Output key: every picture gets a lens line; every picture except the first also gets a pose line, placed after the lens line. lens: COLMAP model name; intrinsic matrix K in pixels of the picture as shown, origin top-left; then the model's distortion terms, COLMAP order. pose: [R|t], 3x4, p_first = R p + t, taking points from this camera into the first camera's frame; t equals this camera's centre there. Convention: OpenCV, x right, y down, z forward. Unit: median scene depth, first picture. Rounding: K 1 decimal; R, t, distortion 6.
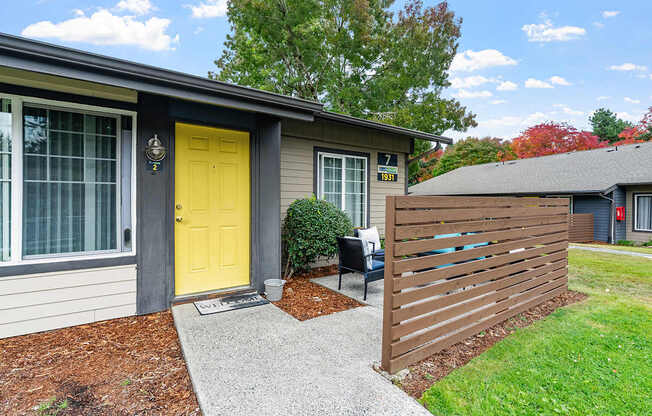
lens RADIAL K [[302.1, 0, 326.8], [0, 302.1, 203.5], [0, 0, 1]] dist [0.004890, 0.000195]
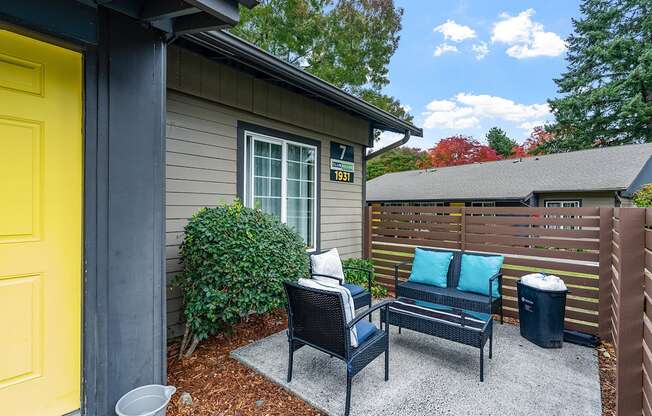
lens RADIAL K [[302.1, 0, 321.3], [0, 302.1, 208.8], [0, 0, 1]] dist [0.004890, 0.000195]
pose [[0.973452, 0.000274, 0.228889, -0.015920], [-0.000248, 1.000000, -0.000143, -0.008408], [-0.228890, 0.000082, 0.973452, 0.314446]]
